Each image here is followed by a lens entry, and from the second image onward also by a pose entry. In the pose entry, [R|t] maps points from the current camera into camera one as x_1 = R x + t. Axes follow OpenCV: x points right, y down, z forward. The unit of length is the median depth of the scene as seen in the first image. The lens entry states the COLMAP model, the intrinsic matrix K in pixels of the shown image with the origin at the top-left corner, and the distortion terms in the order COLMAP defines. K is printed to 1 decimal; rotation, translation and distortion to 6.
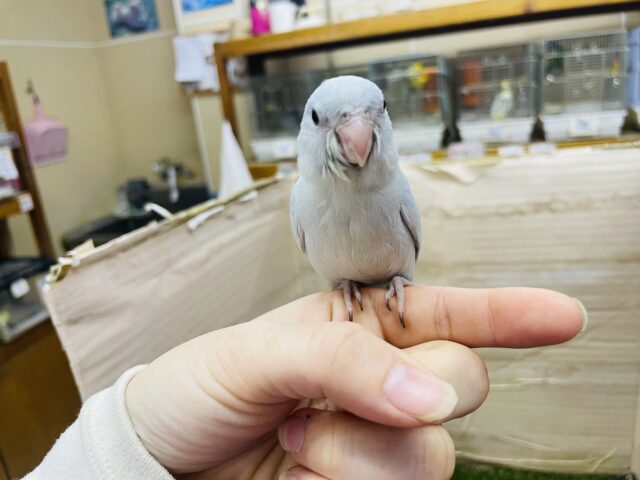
lens RADIAL K [[485.2, 0, 323.1], [0, 485.2, 245.8], [0, 0, 1]] dist [0.006966, 0.007028]
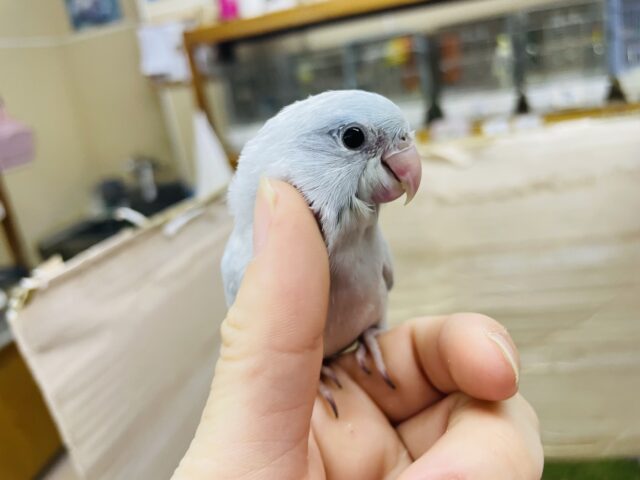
lens RADIAL K [[492.5, 0, 320.0], [0, 492.5, 240.0], [0, 0, 1]] dist [-0.007092, -0.002613]
pose [[0.997548, -0.065064, 0.025780, -0.009899], [0.064607, 0.997746, 0.018151, -0.018444], [-0.026903, -0.016441, 0.999503, 0.048960]]
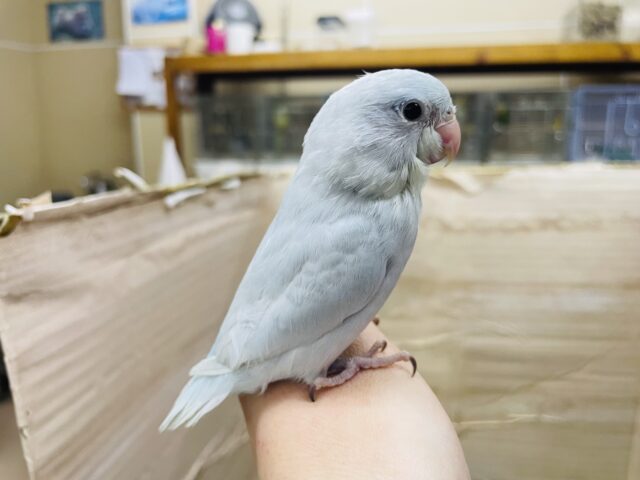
lens RADIAL K [[479.4, 0, 298.1], [0, 479.4, 260.1], [0, 0, 1]] dist [-0.004843, -0.005580]
pose [[0.990208, 0.068146, 0.121836, -0.115929], [-0.059013, 0.995278, -0.077062, 0.078528], [-0.126512, 0.069118, 0.989554, 0.150178]]
